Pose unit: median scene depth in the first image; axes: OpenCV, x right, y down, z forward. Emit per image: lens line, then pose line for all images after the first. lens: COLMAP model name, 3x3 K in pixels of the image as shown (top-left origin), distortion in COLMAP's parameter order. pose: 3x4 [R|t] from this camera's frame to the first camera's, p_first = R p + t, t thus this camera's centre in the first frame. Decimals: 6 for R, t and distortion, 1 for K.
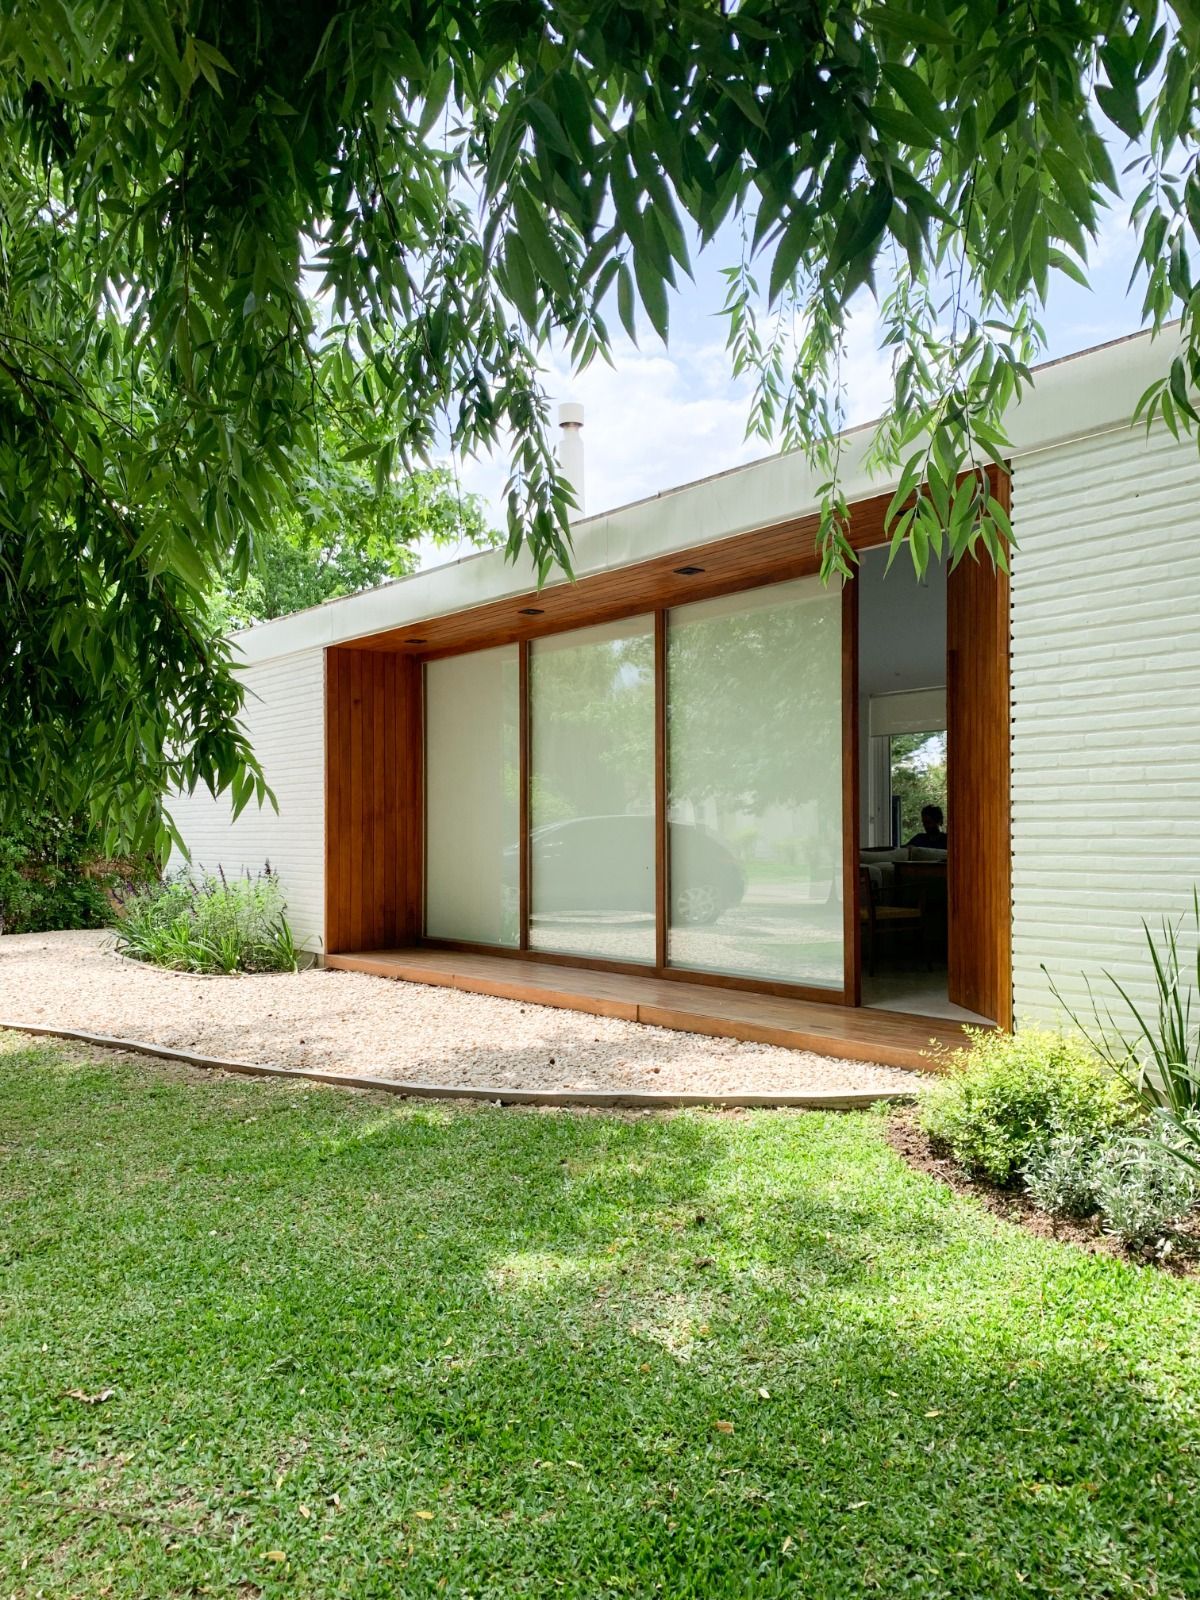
lens RADIAL K [[1152.0, 0, 600.0], [0, 1152.0, 800.0], [0, 0, 1]] dist [0.055964, -0.077340]
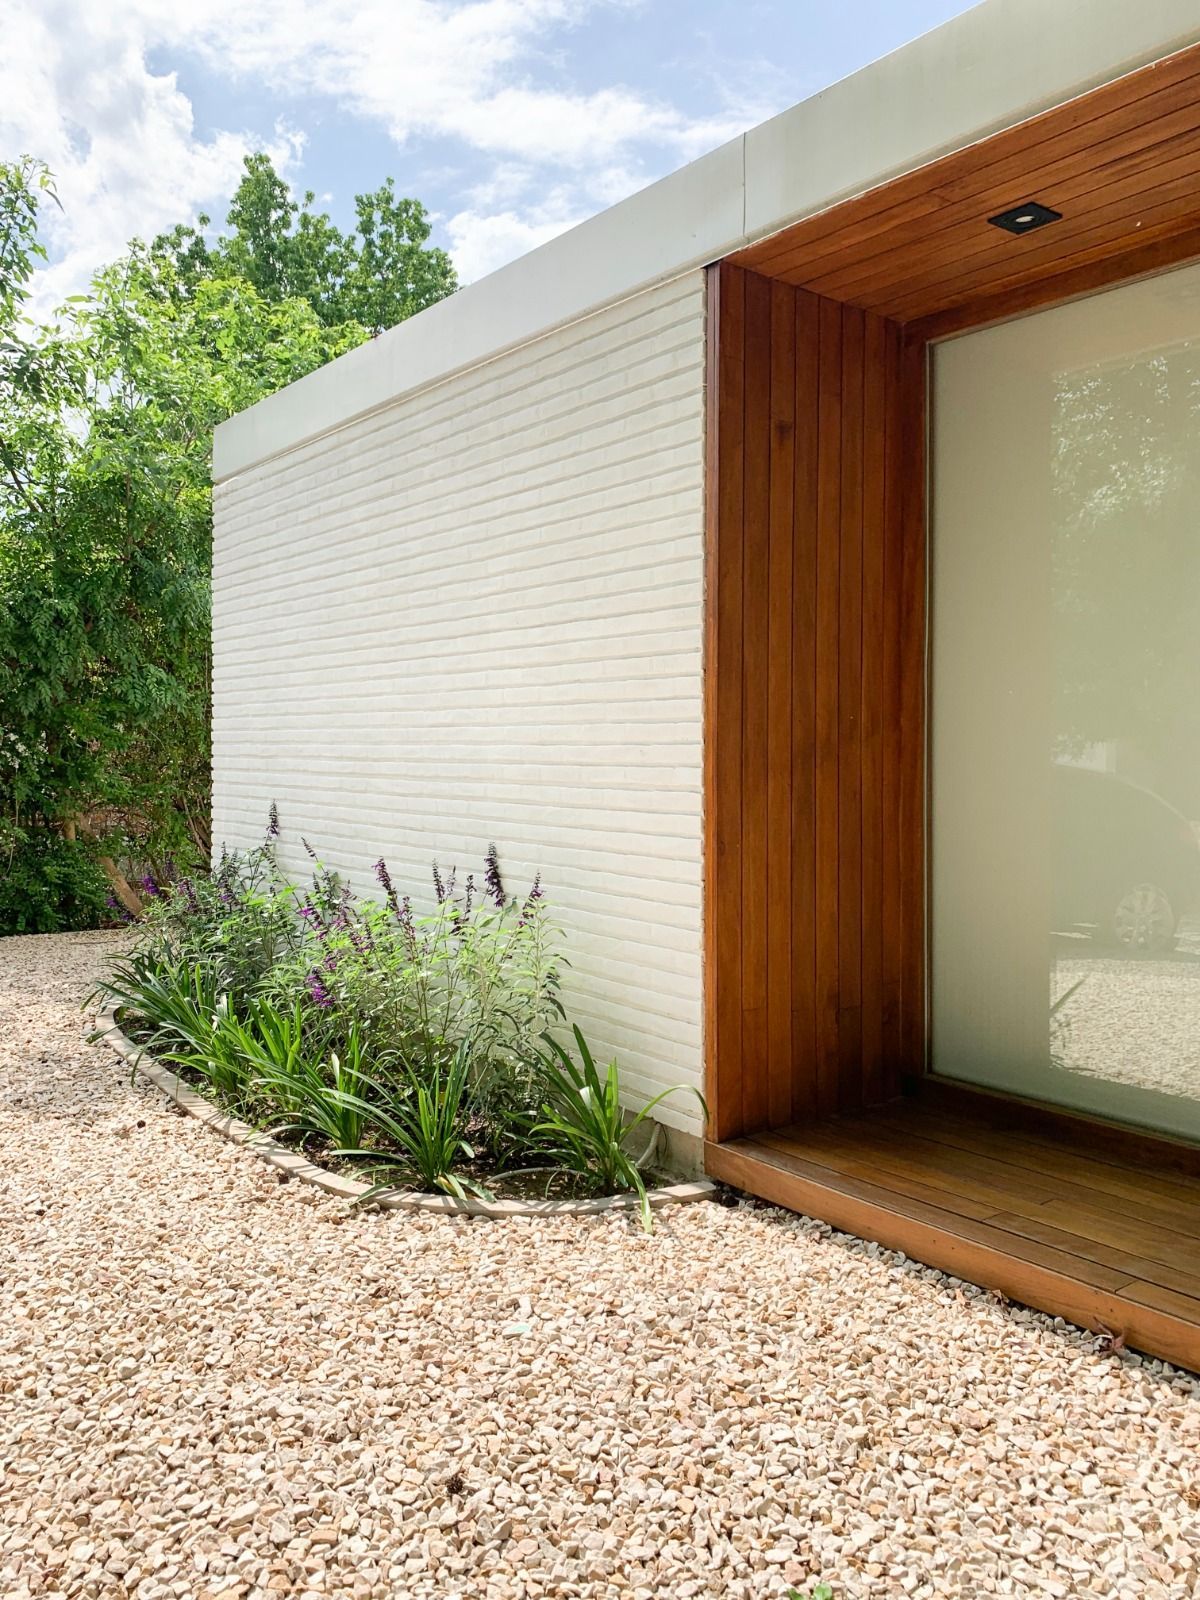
lens RADIAL K [[1152.0, 0, 600.0], [0, 1152.0, 800.0], [0, 0, 1]] dist [0.055964, -0.077340]
pose [[0.999439, 0.032921, -0.006137, -0.259167], [-0.032558, 0.998114, 0.052037, 0.012719], [0.007839, -0.051808, 0.998626, 0.628493]]
